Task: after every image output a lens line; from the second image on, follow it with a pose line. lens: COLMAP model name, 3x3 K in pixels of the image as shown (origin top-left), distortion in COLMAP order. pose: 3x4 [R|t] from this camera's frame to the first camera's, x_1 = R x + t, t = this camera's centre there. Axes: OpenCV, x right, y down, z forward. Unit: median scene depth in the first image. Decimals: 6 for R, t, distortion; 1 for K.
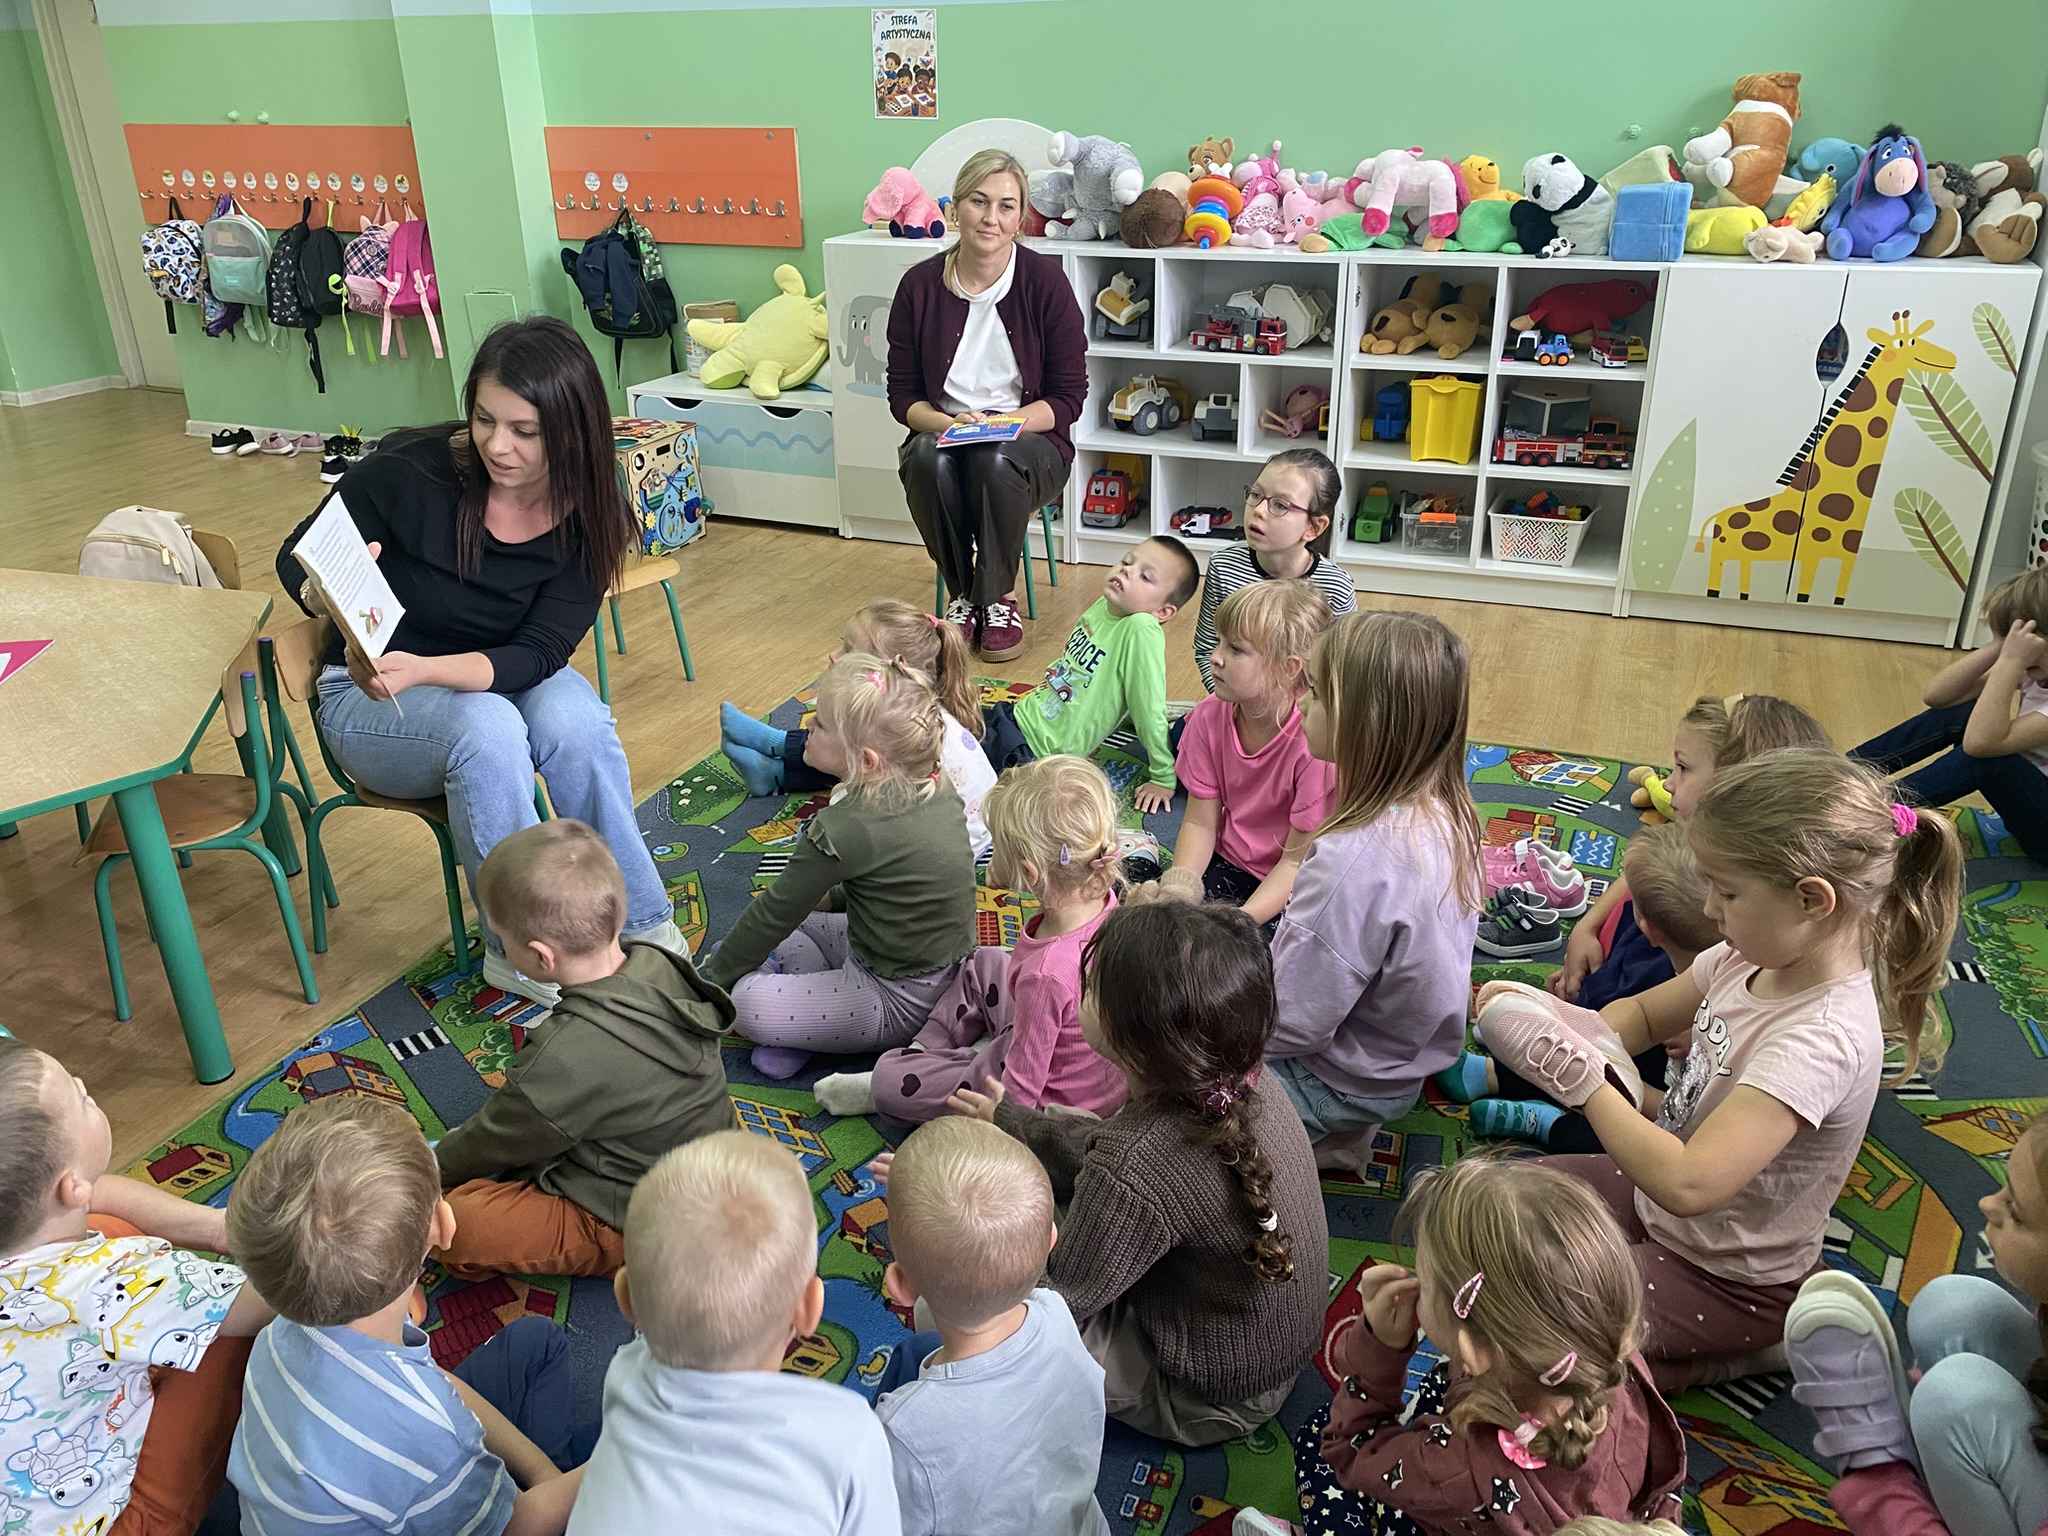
lens RADIAL K [[1529.0, 0, 1008.9], [0, 1529.0, 736.3], [0, 0, 1]] dist [0.022989, -0.030989]
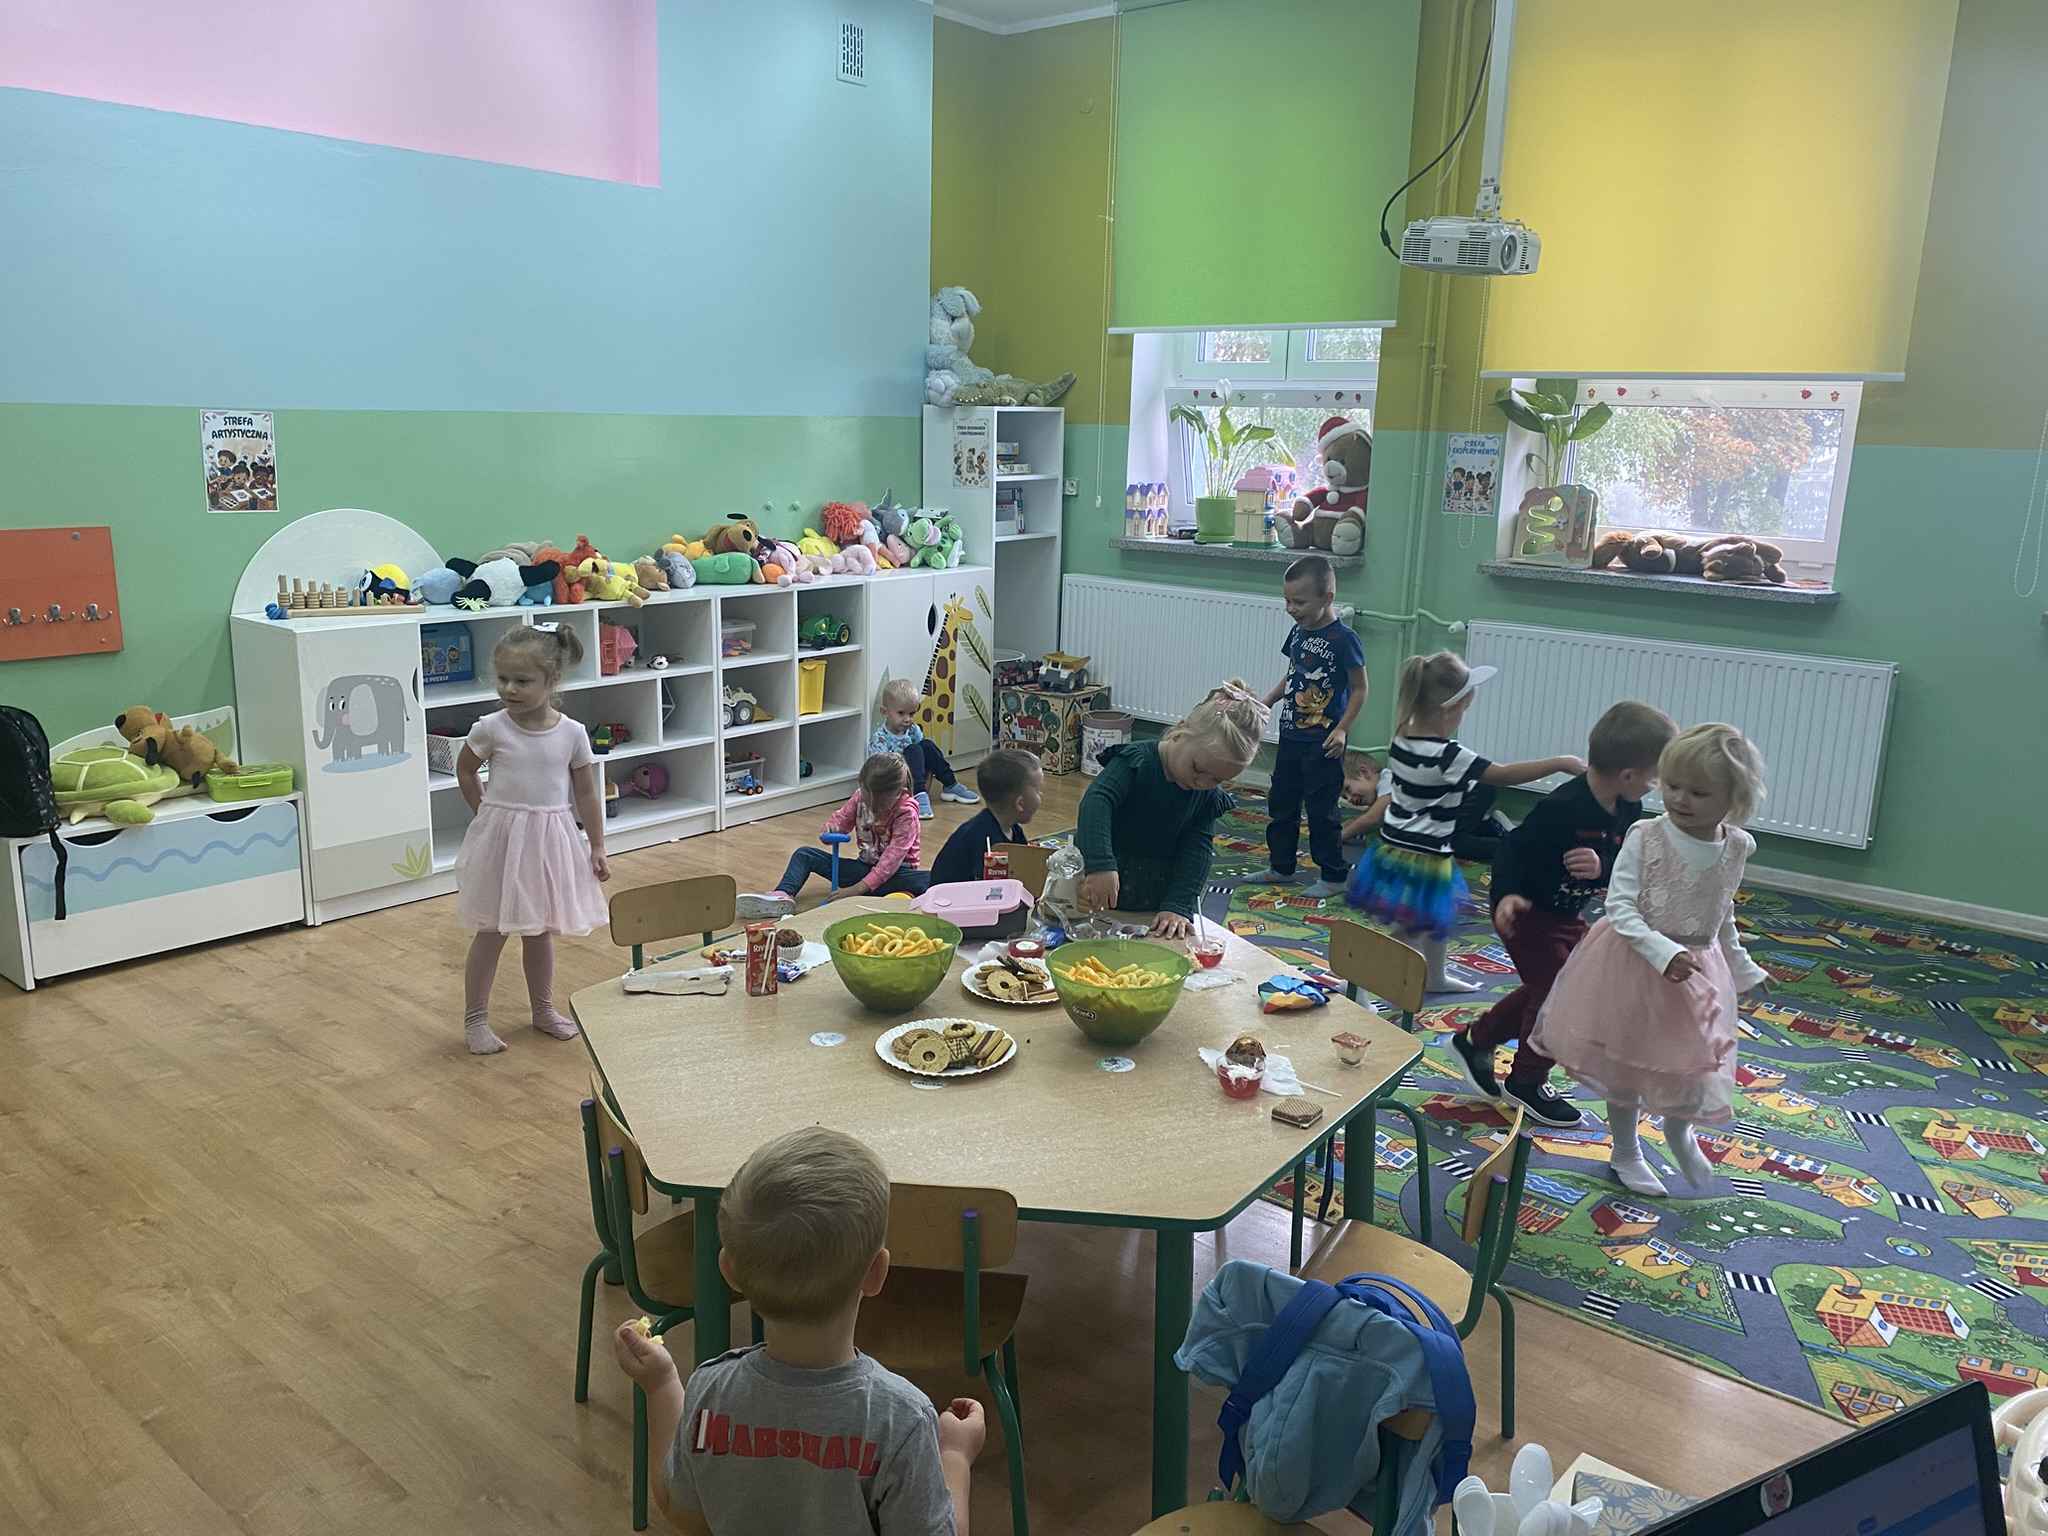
lens RADIAL K [[1529.0, 0, 1012.3], [0, 1529.0, 775.4], [0, 0, 1]] dist [0.022989, -0.030989]
pose [[0.304880, -0.190258, 0.933194, -1.092017], [0.364330, 0.928613, 0.070295, -0.162068], [-0.879950, 0.318558, 0.352432, 0.322047]]
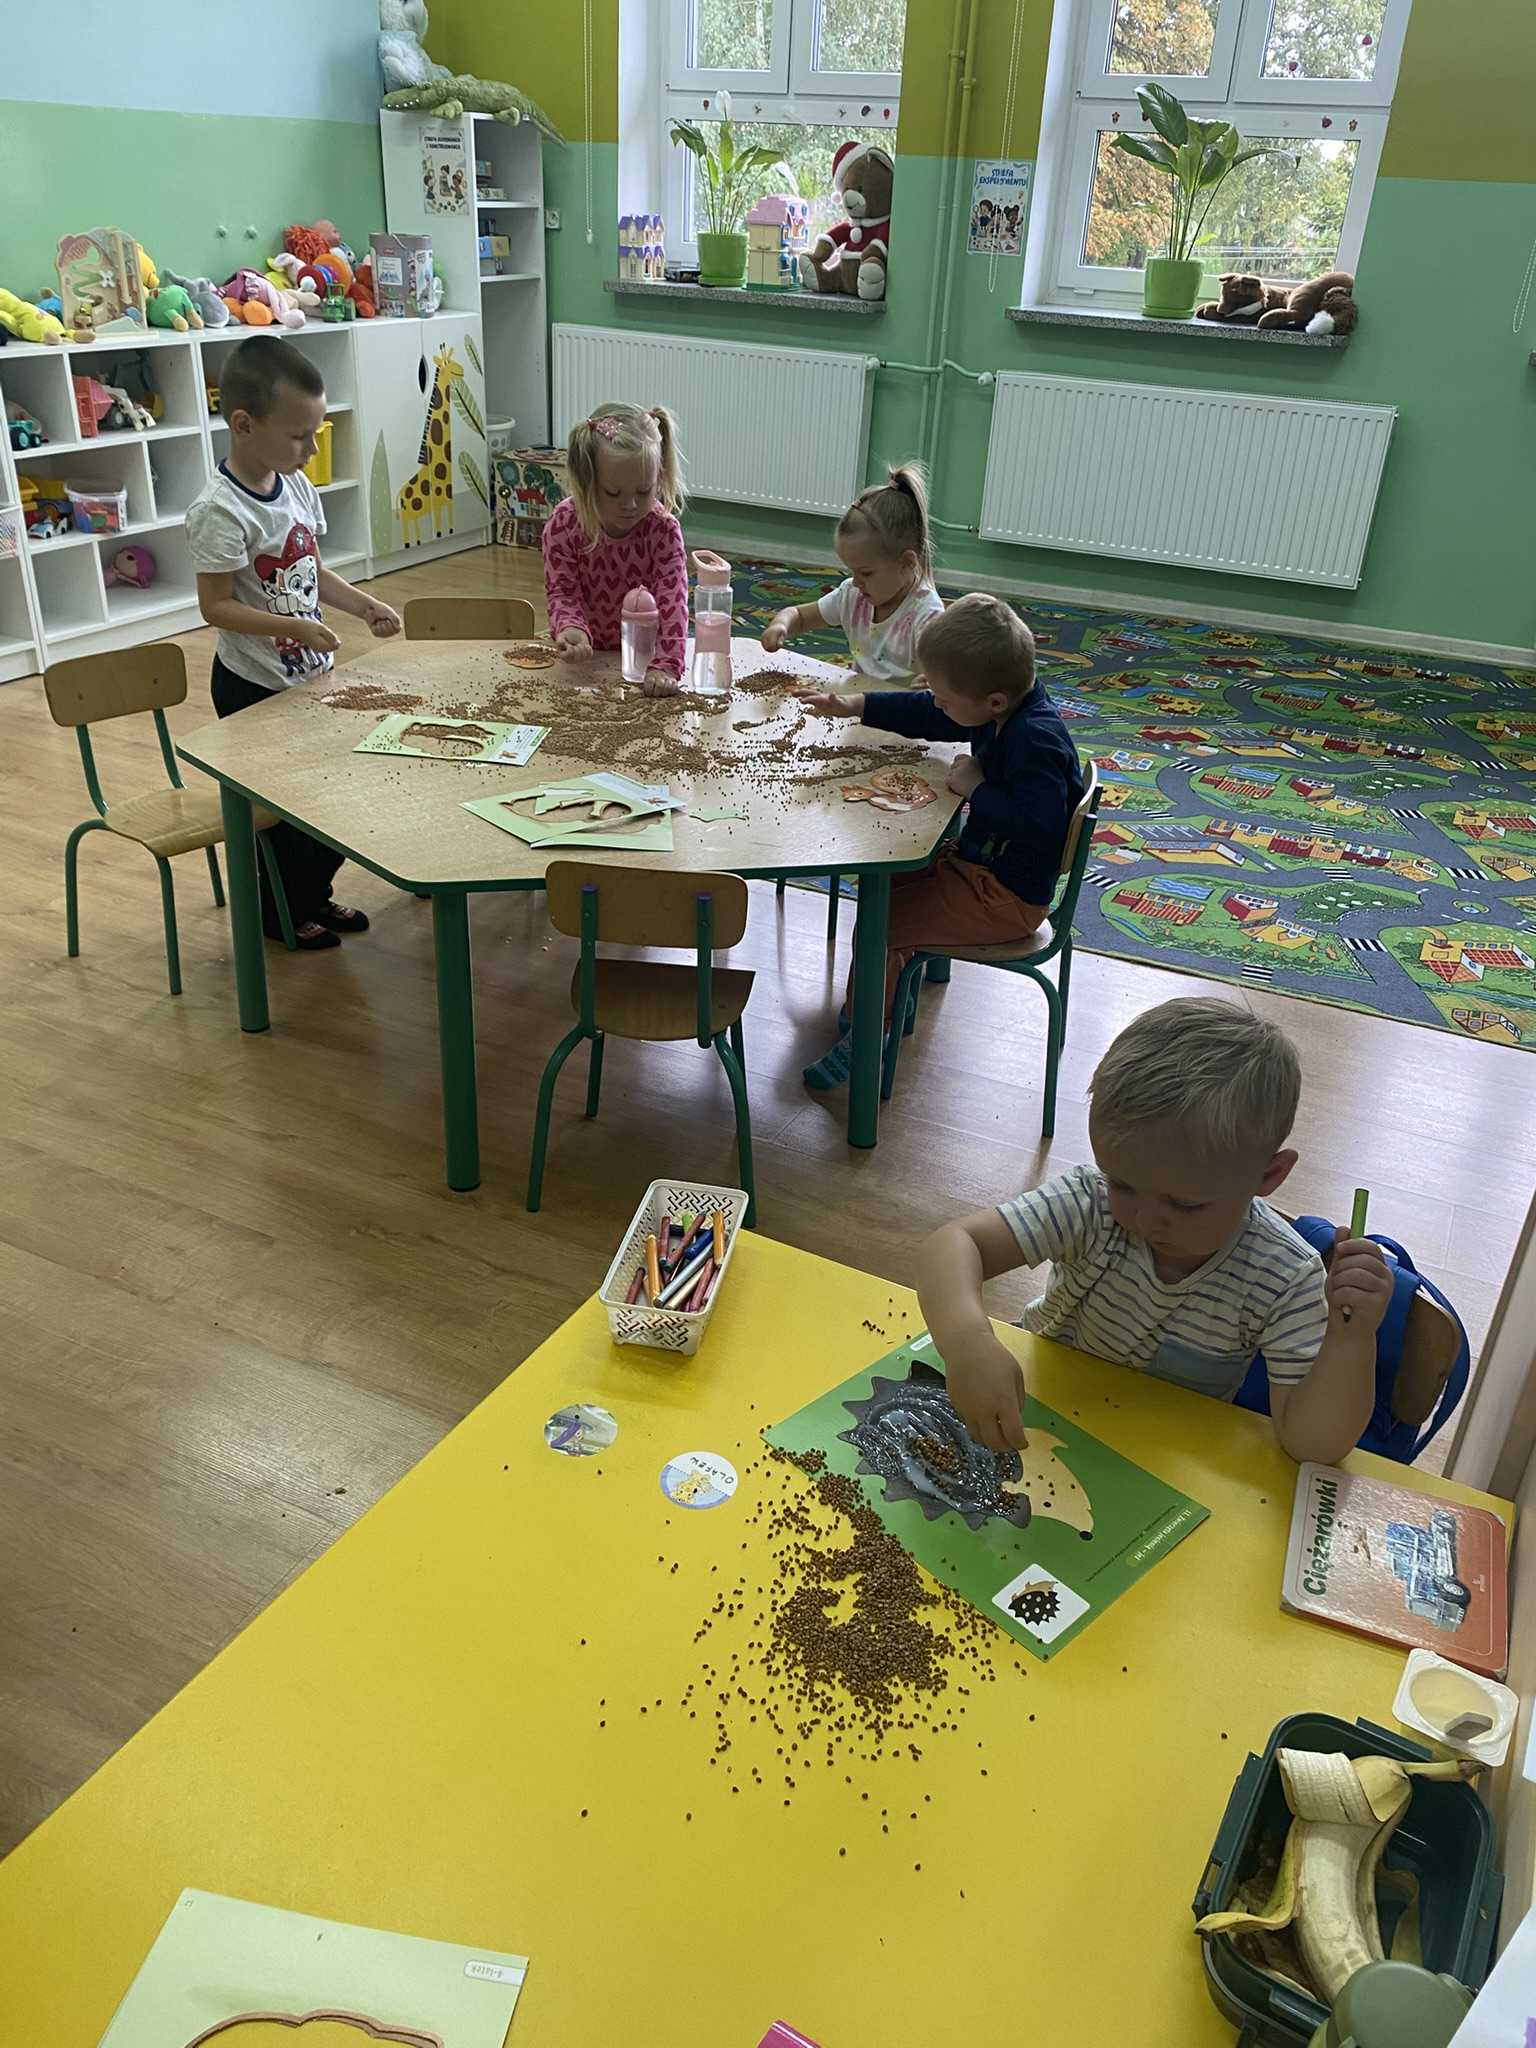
lens RADIAL K [[1529.0, 0, 777.6], [0, 1529.0, 1016.2], [0, 0, 1]] dist [0.022989, -0.030989]
pose [[0.043161, -0.450171, 0.891899, -1.144026], [0.363889, 0.838492, 0.405606, -0.191373], [-0.930442, 0.307046, 0.200002, 0.505019]]
